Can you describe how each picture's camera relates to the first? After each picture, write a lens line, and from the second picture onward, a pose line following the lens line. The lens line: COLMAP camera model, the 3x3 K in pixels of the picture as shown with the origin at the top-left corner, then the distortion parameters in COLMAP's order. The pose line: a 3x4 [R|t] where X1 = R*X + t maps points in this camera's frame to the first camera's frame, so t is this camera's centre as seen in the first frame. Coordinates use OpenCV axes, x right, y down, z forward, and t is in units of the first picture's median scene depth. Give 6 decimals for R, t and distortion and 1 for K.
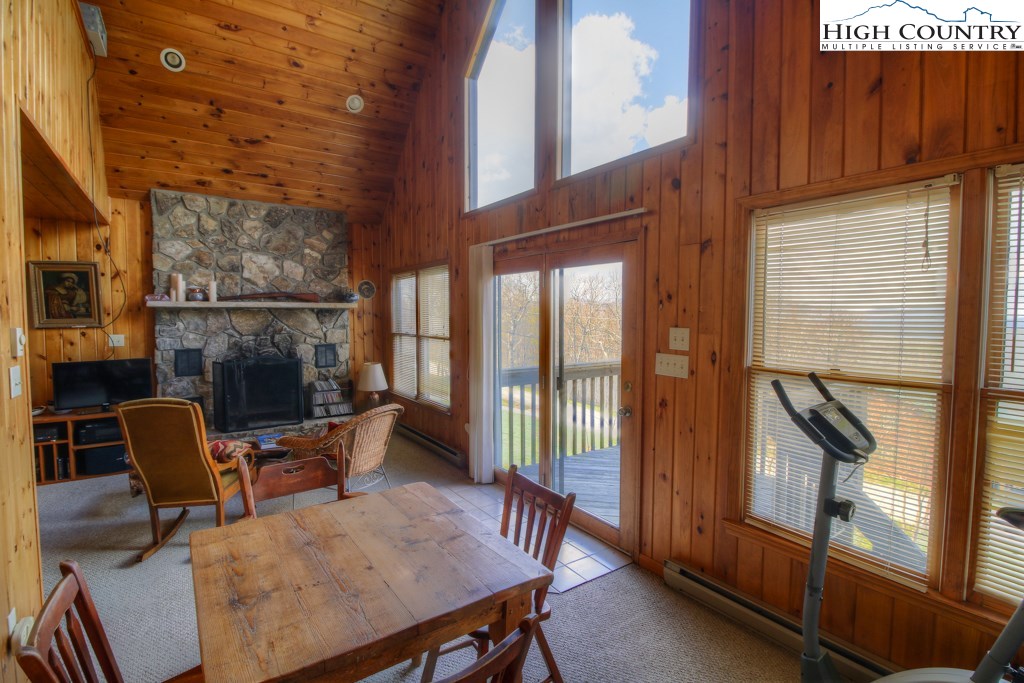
lens RADIAL K [[471.3, 0, 515.5], [0, 471.3, 339.7], [0, 0, 1]] dist [-0.003510, -0.011671]
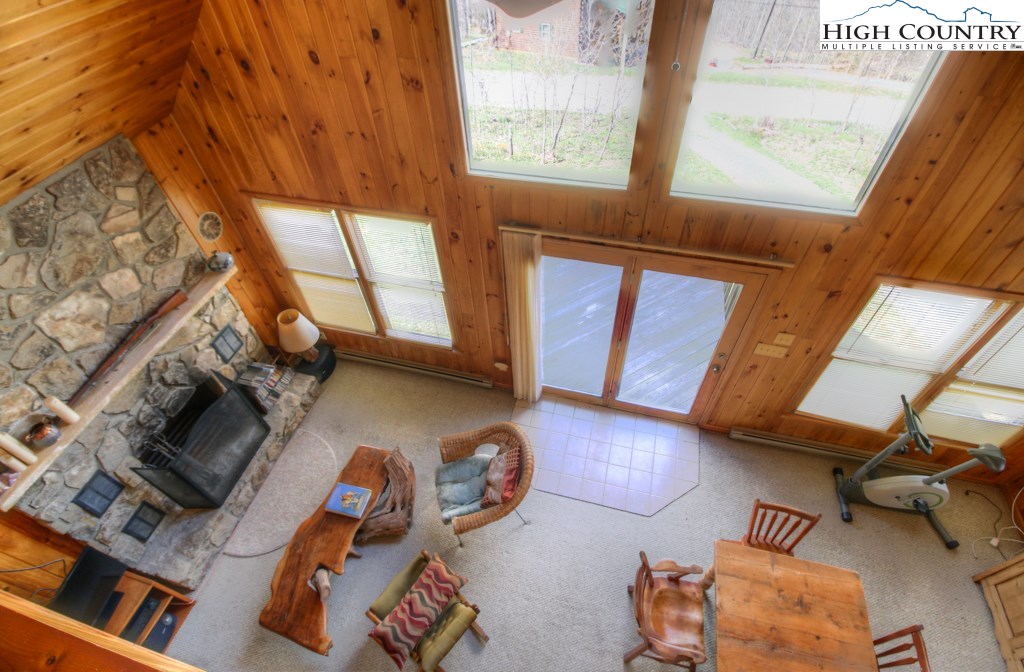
lens RADIAL K [[471.3, 0, 518.8], [0, 471.3, 321.1], [0, 0, 1]] dist [-0.003510, -0.011671]
pose [[0.765944, -0.486881, 0.419853, -0.399481], [0.067568, 0.710399, 0.700548, -0.530772], [-0.639347, -0.508212, 0.577023, 0.371312]]
